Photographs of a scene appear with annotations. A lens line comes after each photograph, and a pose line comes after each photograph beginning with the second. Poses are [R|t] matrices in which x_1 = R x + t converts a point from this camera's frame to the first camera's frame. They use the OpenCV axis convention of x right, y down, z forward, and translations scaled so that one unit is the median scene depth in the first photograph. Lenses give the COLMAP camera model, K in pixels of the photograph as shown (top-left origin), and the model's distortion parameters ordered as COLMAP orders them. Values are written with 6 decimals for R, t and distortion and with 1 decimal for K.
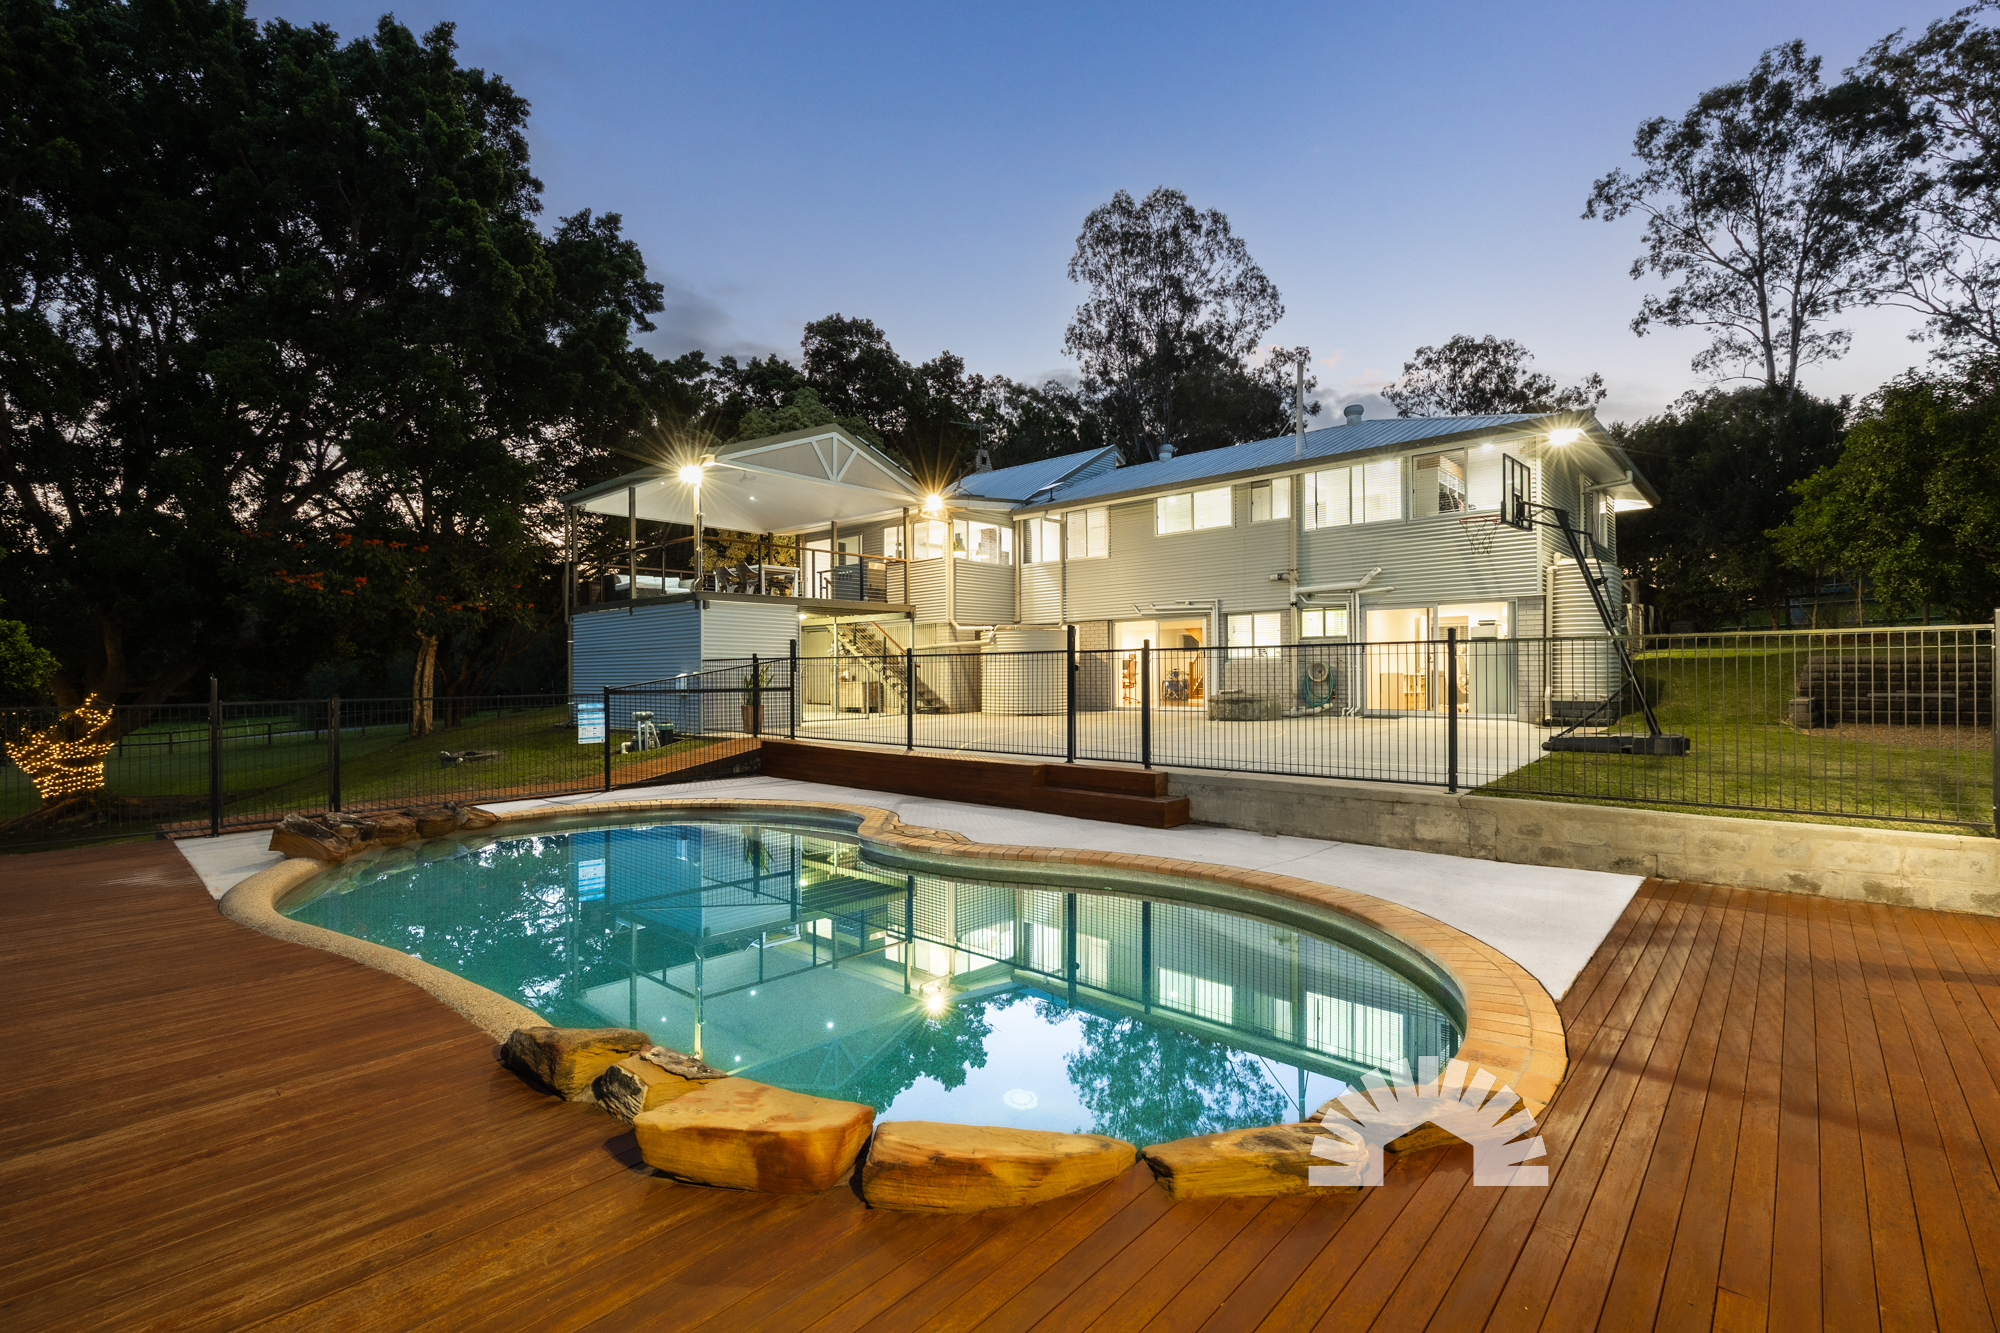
lens RADIAL K [[831.5, 0, 1000.0], [0, 831.5, 666.5], [0, 0, 1]] dist [-0.001129, -0.000075]
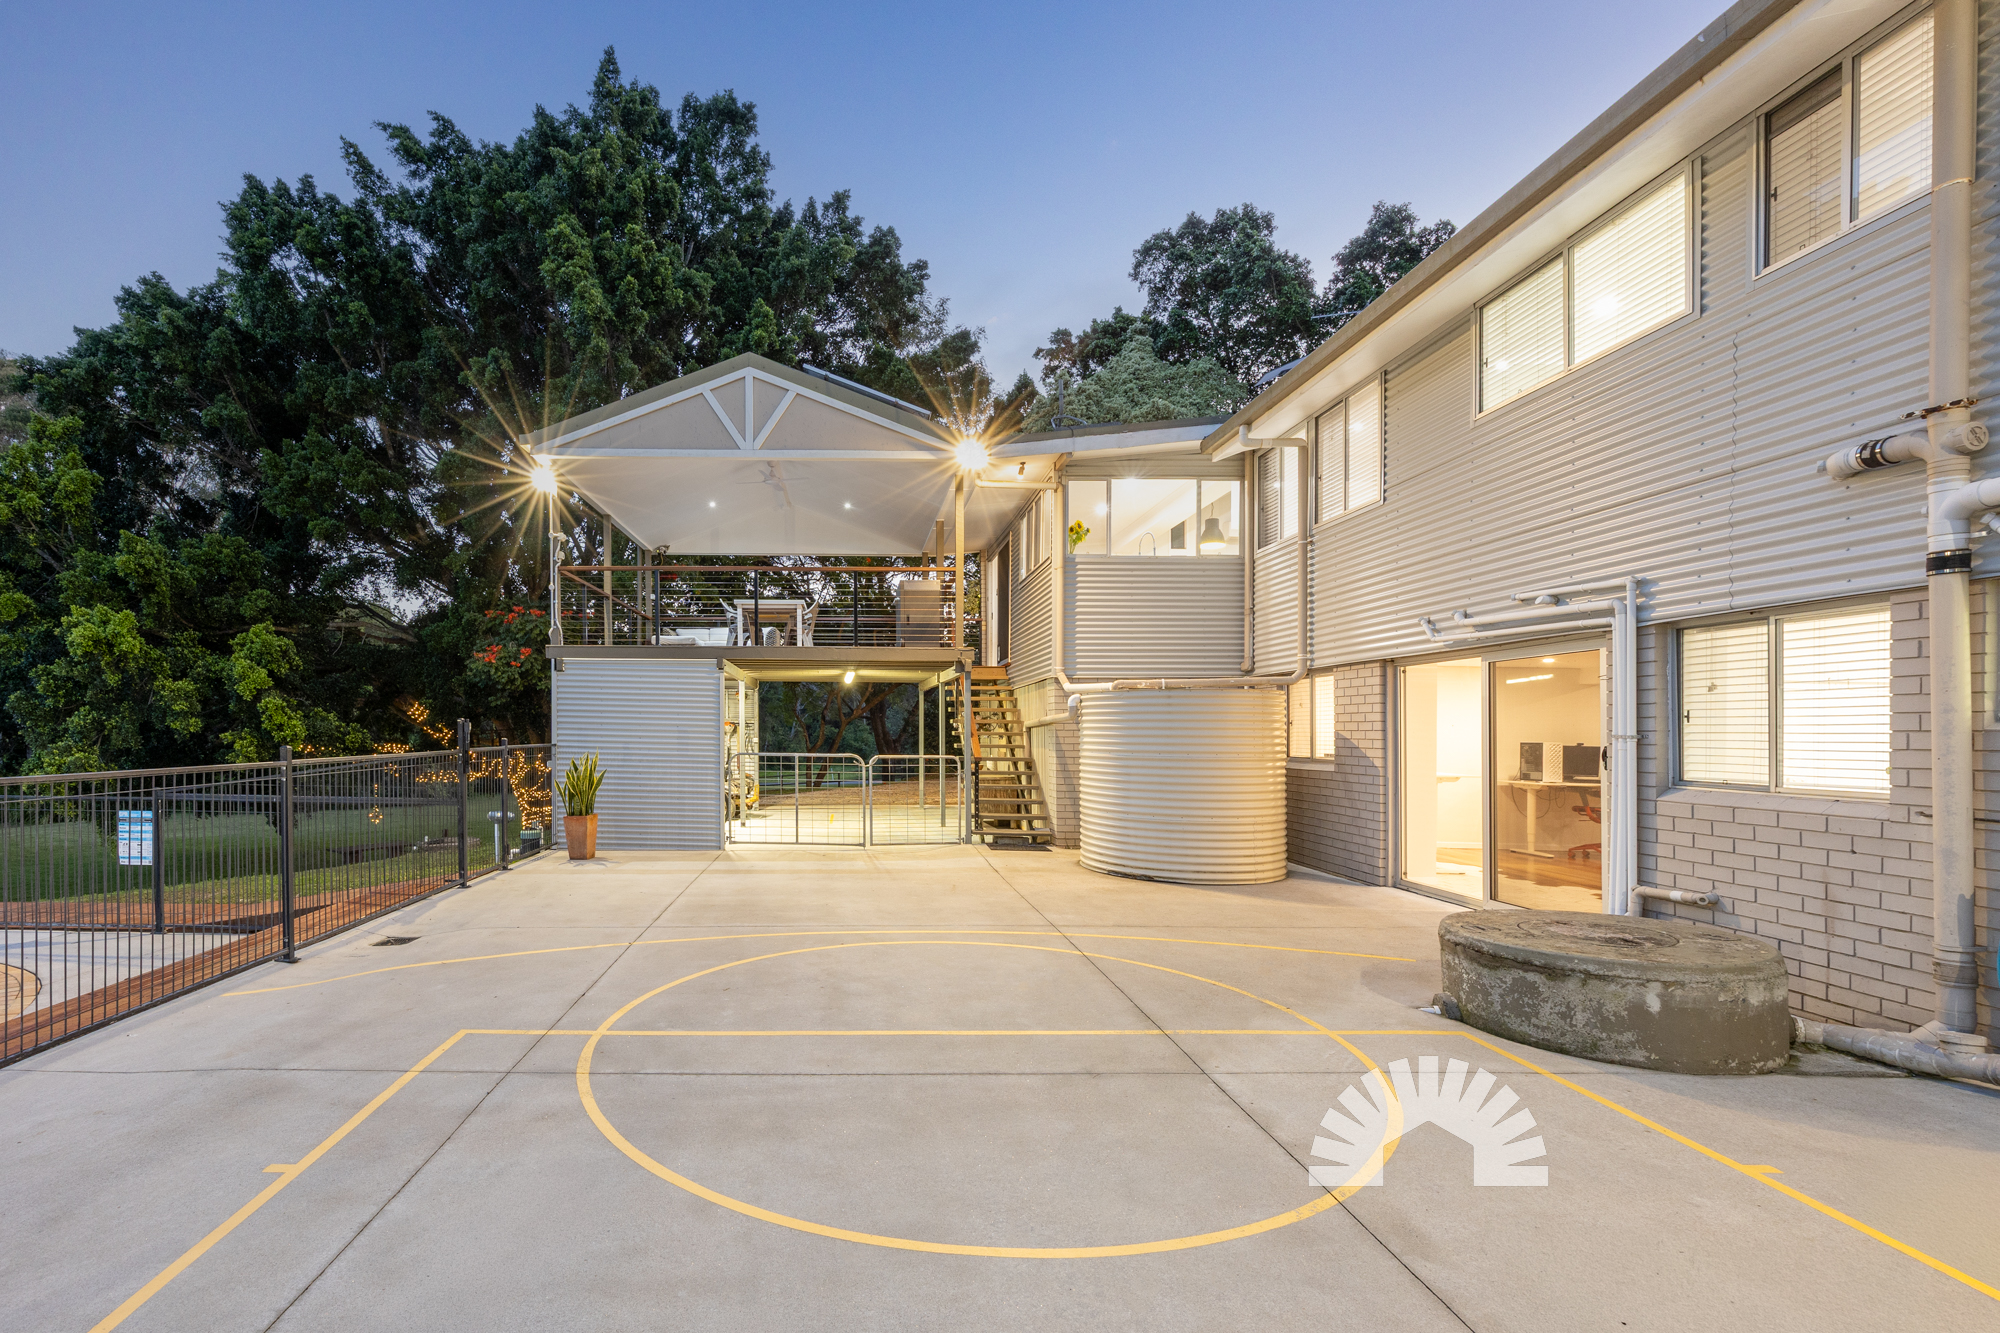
lens RADIAL K [[855.0, 0, 1000.6], [0, 855.0, 723.5], [0, 0, 1]] dist [-0.000332, -0.000041]
pose [[0.662068, 0.020230, -0.749171, 0.340349], [-0.011881, 0.999793, 0.016498, -0.031929], [0.749350, -0.002022, 0.662171, 0.633964]]
